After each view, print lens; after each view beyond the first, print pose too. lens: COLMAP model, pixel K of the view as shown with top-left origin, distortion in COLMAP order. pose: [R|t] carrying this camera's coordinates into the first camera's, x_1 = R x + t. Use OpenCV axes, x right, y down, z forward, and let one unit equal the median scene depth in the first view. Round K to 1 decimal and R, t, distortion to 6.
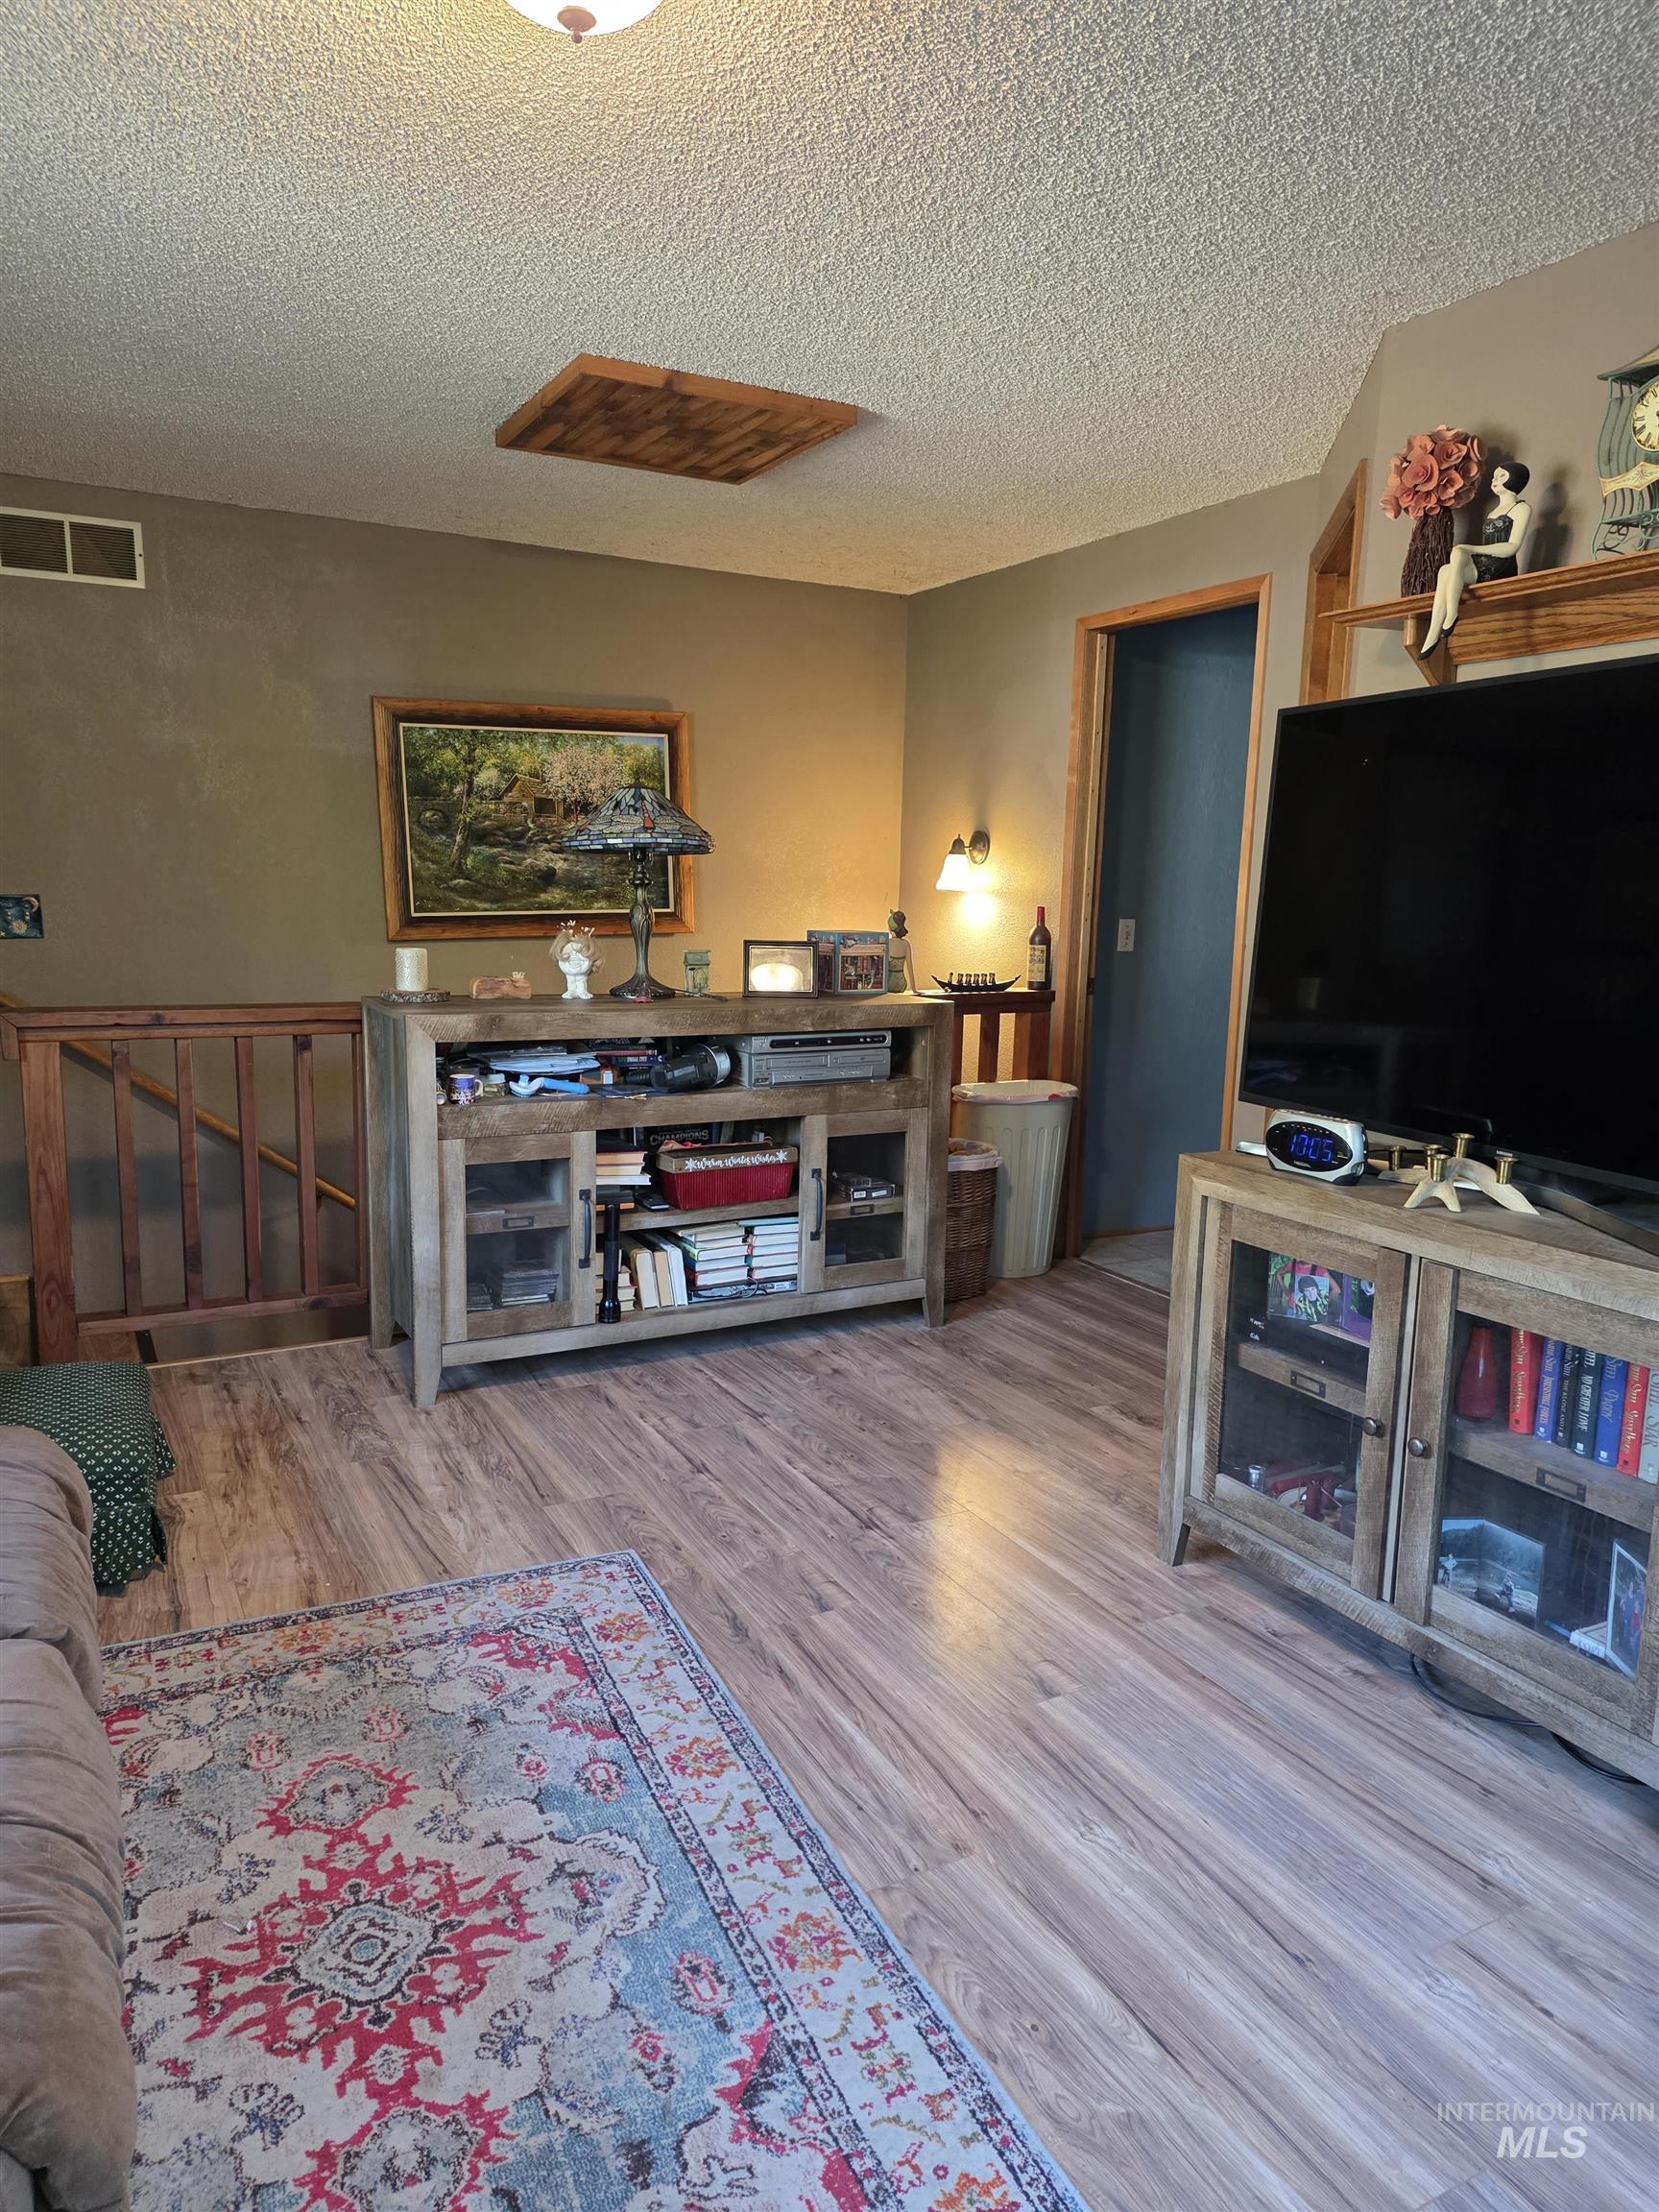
lens RADIAL K [[1468.3, 0, 838.6], [0, 1468.3, 1104.3], [0, 0, 1]] dist [0.076503, -0.039541]
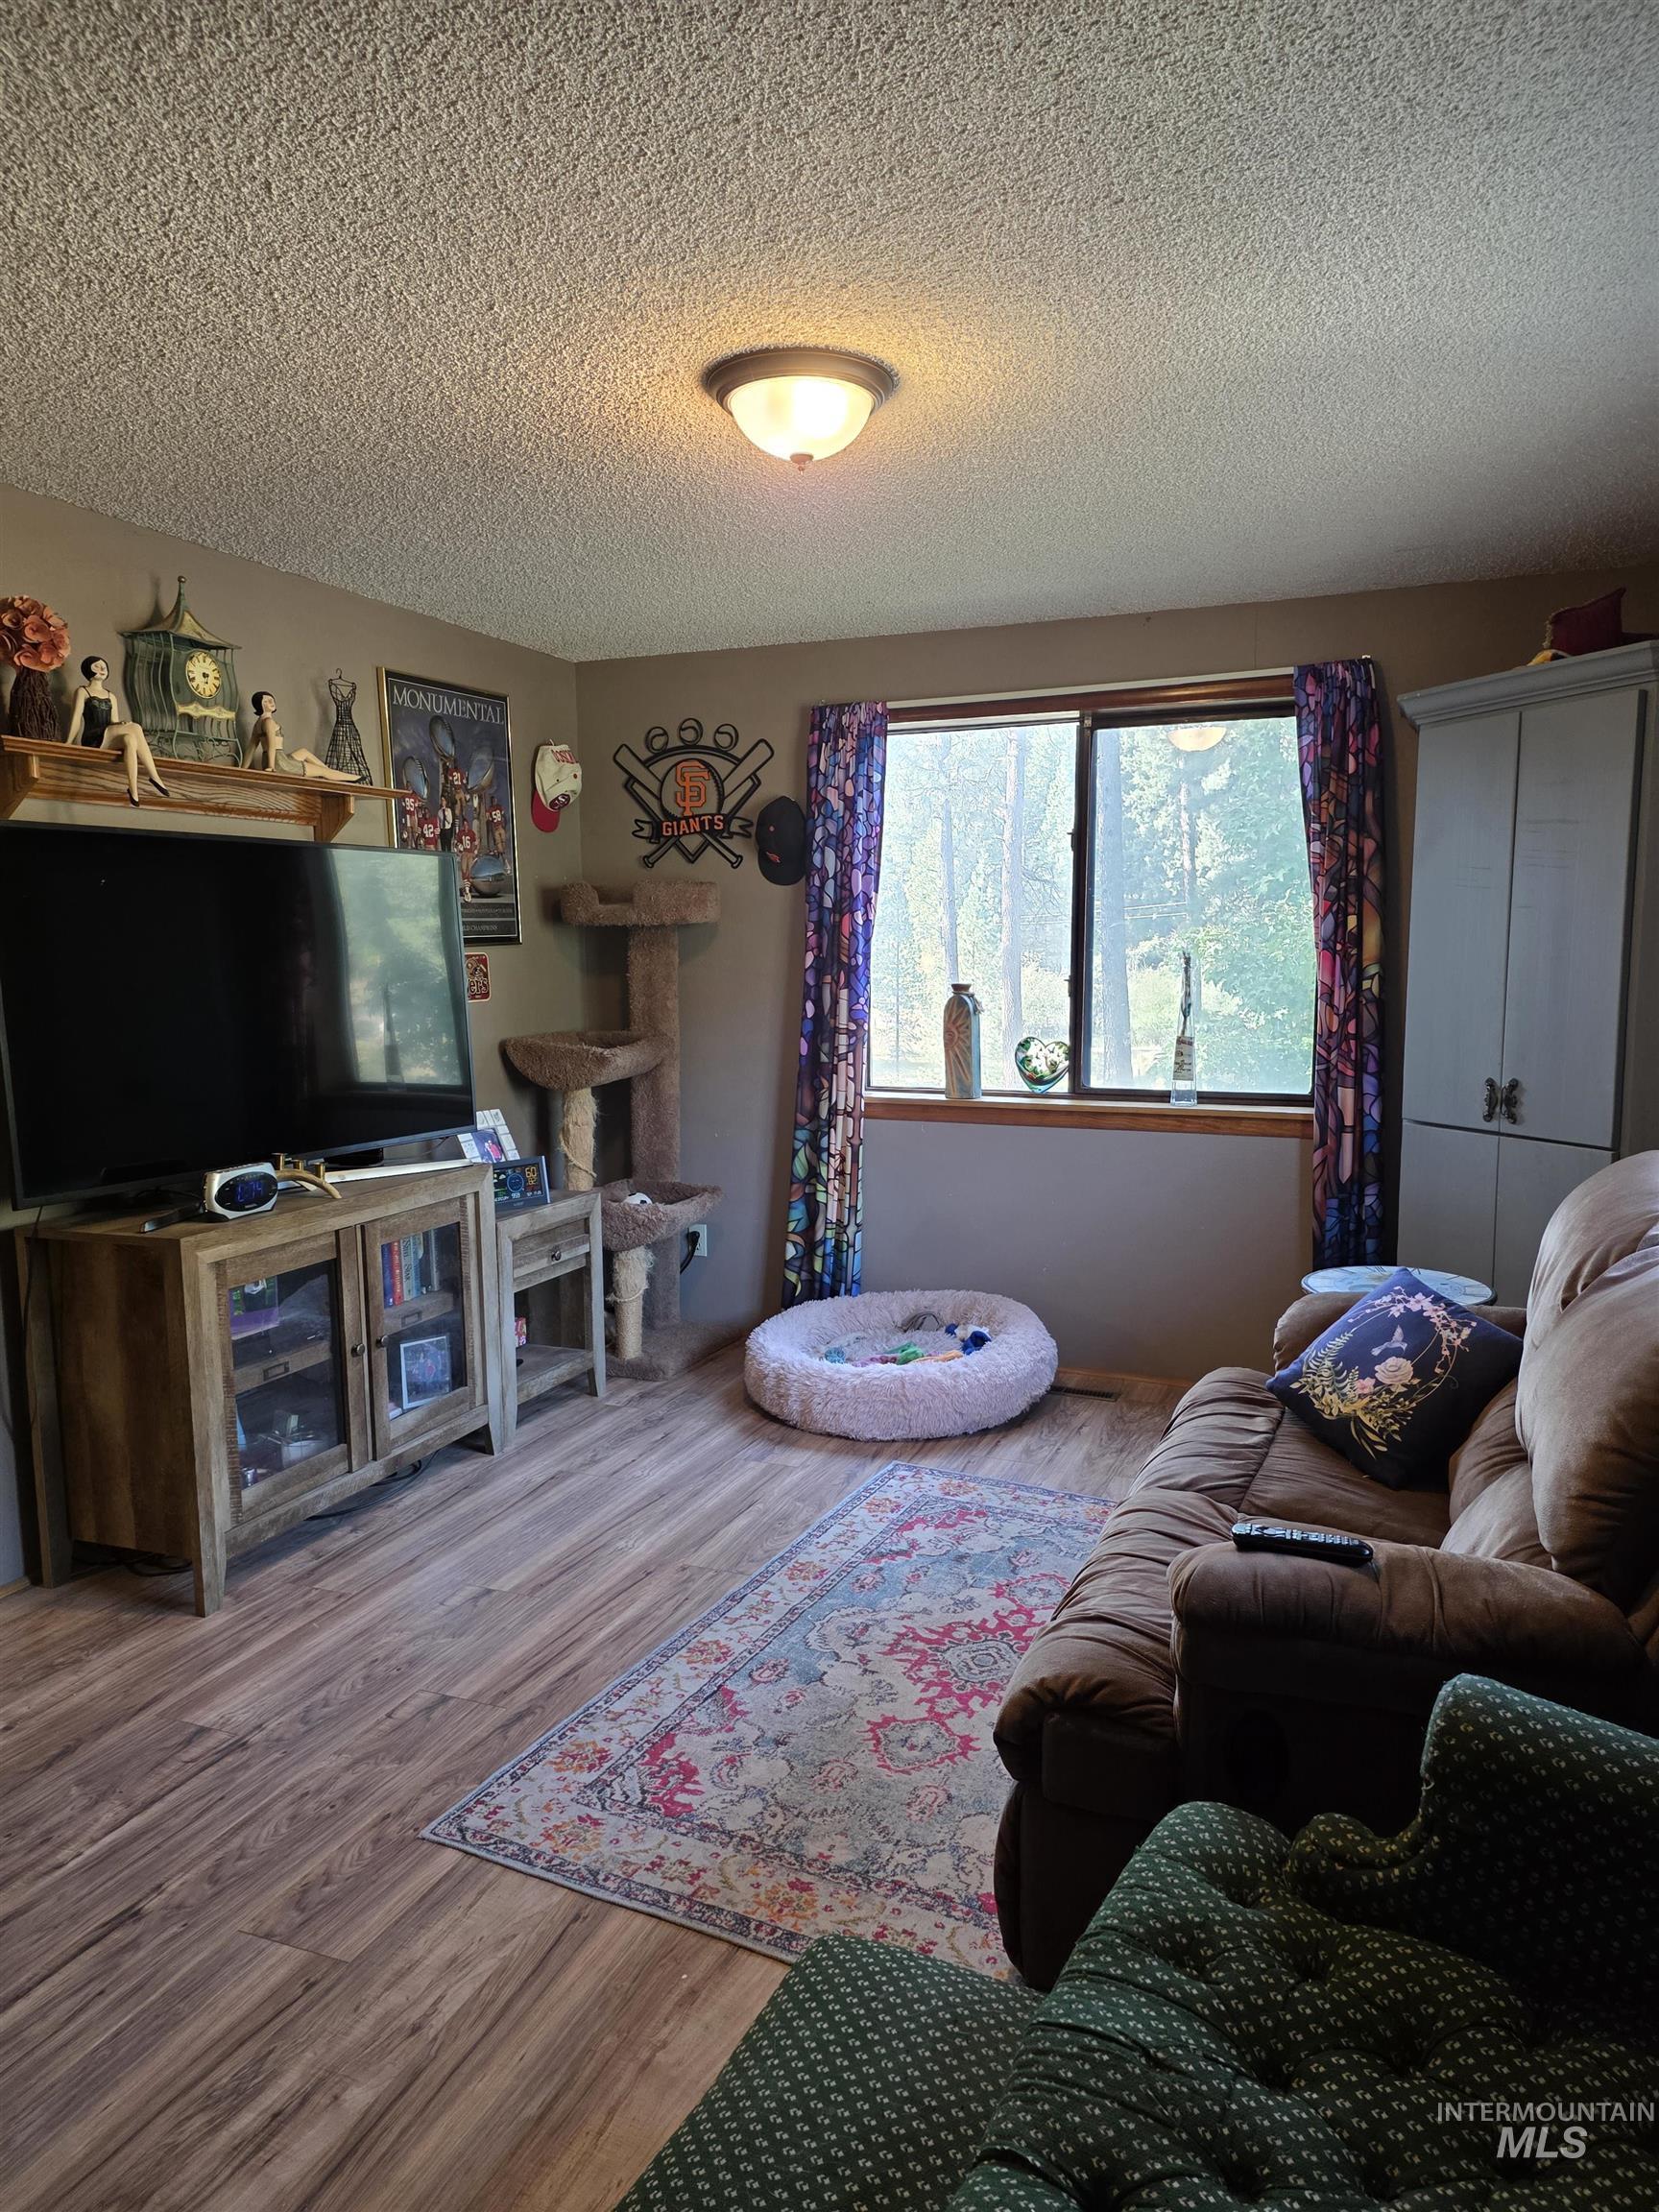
lens RADIAL K [[1468.3, 0, 832.8], [0, 1468.3, 1112.1], [0, 0, 1]] dist [0.076503, -0.039541]
pose [[-0.622228, -0.099362, 0.776505, -1.059480], [0.124611, 0.966694, 0.223552, -0.281390], [-0.772855, 0.235861, -0.589122, 1.475370]]
